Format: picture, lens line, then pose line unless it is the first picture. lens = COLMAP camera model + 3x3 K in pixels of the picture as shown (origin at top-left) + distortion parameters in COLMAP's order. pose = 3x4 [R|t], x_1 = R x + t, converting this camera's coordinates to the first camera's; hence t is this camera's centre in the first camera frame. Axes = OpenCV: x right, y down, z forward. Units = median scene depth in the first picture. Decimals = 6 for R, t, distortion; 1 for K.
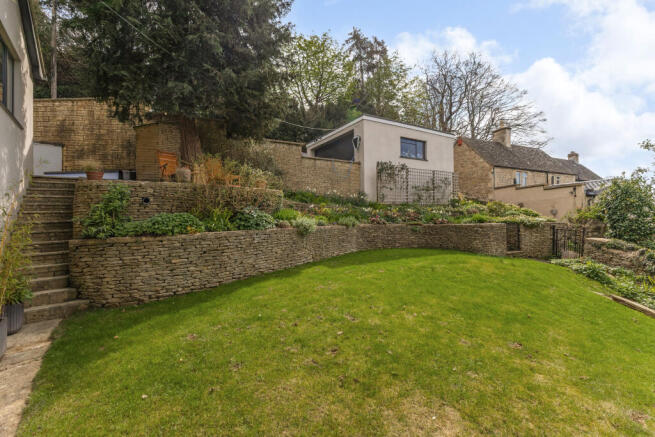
lens RADIAL K [[285.3, 0, 326.9], [0, 285.3, 219.0], [0, 0, 1]] dist [-0.000653, 0.000008]
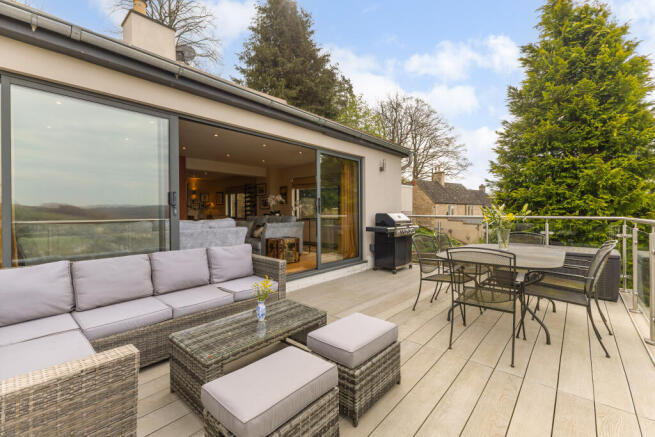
lens RADIAL K [[285.3, 0, 328.2], [0, 285.3, 214.9], [0, 0, 1]] dist [-0.000653, 0.000008]
pose [[0.980858, -0.000420, 0.194723, -0.204575], [-0.002109, 0.999916, 0.012781, -0.097320], [-0.194712, -0.012947, 0.980775, -0.293538]]
